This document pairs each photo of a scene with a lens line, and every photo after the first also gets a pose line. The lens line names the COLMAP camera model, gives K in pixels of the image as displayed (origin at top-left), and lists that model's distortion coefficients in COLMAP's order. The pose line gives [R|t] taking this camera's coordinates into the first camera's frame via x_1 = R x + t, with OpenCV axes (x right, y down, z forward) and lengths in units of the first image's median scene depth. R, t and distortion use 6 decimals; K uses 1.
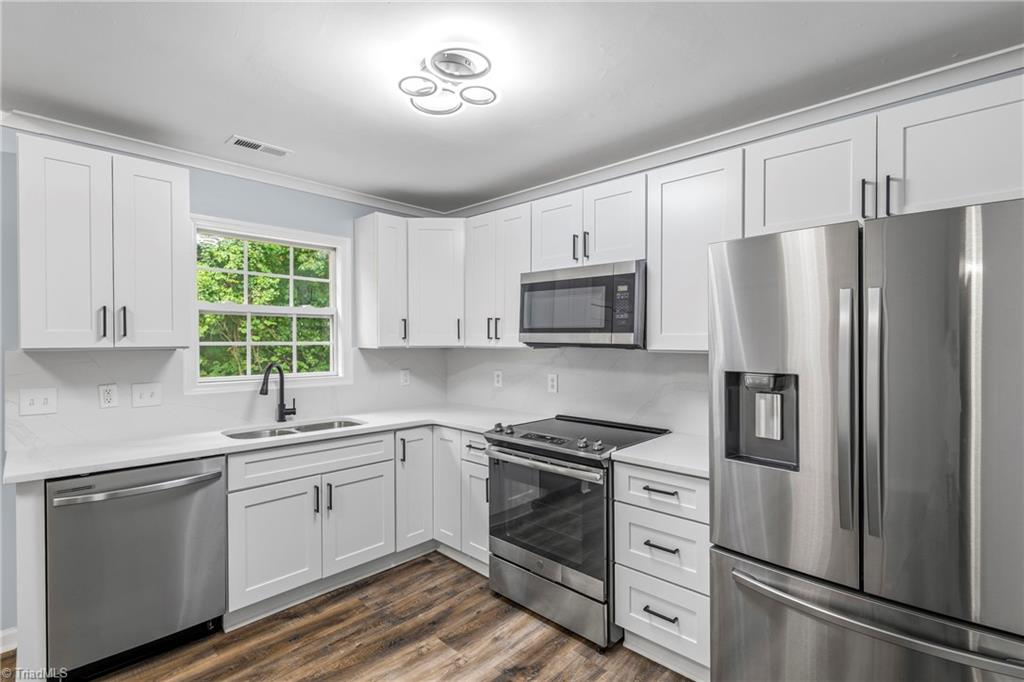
lens RADIAL K [[477.0, 0, 509.0], [0, 477.0, 343.7], [0, 0, 1]] dist [-0.001385, -0.000330]
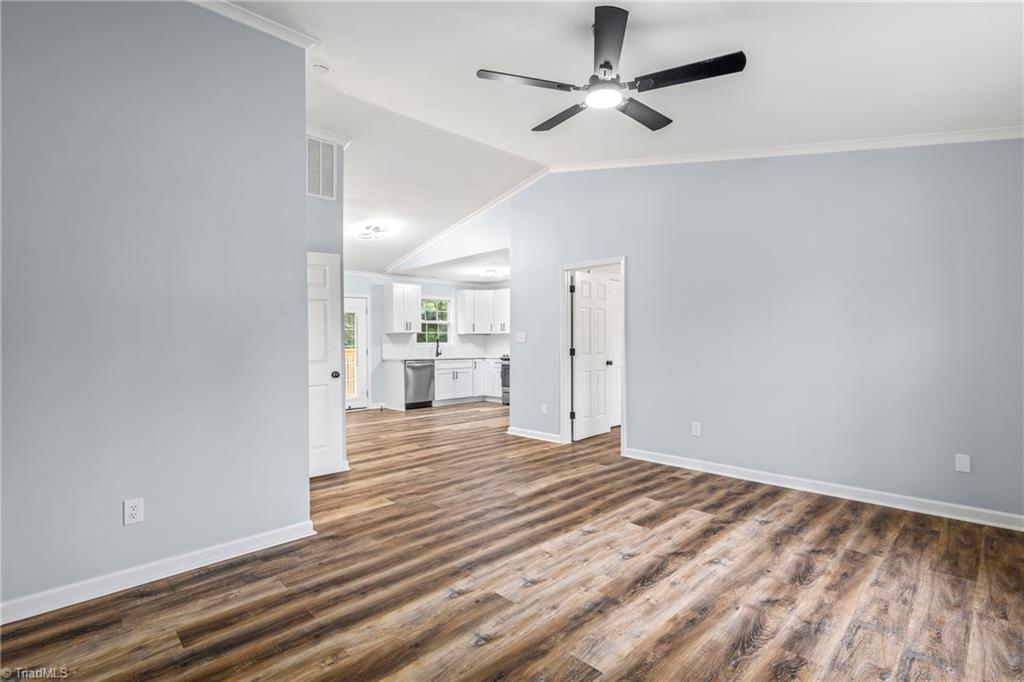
lens RADIAL K [[487.5, 0, 512.0], [0, 487.5, 341.0], [0, 0, 1]] dist [0.002686, 0.000688]
pose [[0.999487, -0.007454, -0.031161, 0.143077], [0.007165, 0.999930, -0.009376, 0.098475], [0.031228, 0.009148, 0.999470, -2.459483]]
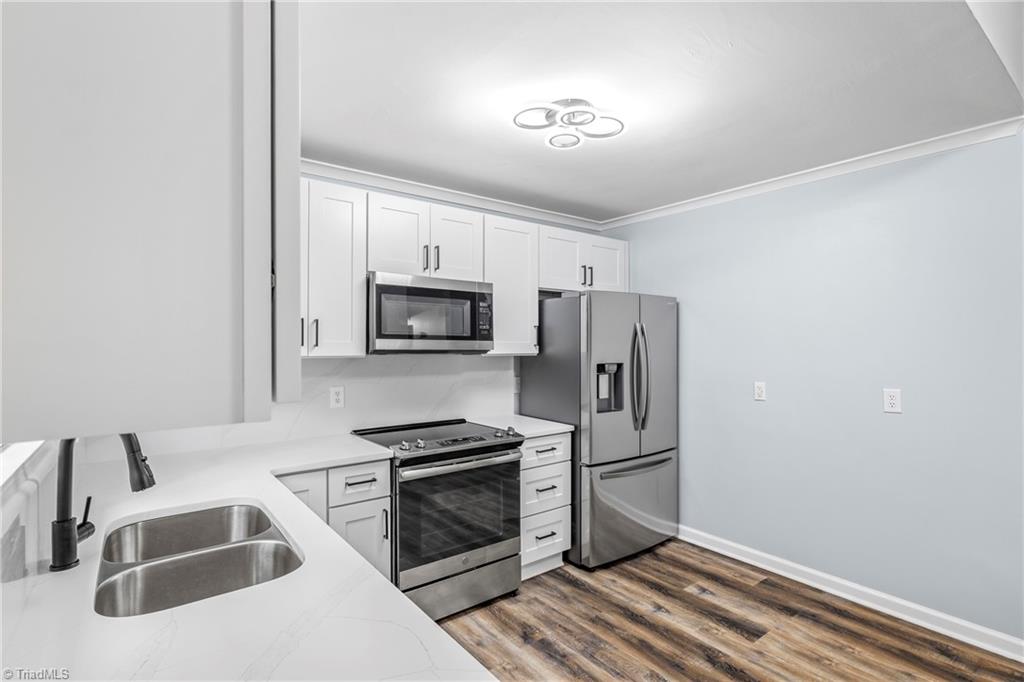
lens RADIAL K [[498.5, 0, 512.0], [0, 498.5, 341.0], [0, 0, 1]] dist [-0.002535, -0.000544]
pose [[0.148109, 0.005919, 0.988953, -0.877019], [0.008889, 0.999934, -0.007316, -0.010365], [-0.988931, 0.009874, 0.148047, 0.636158]]
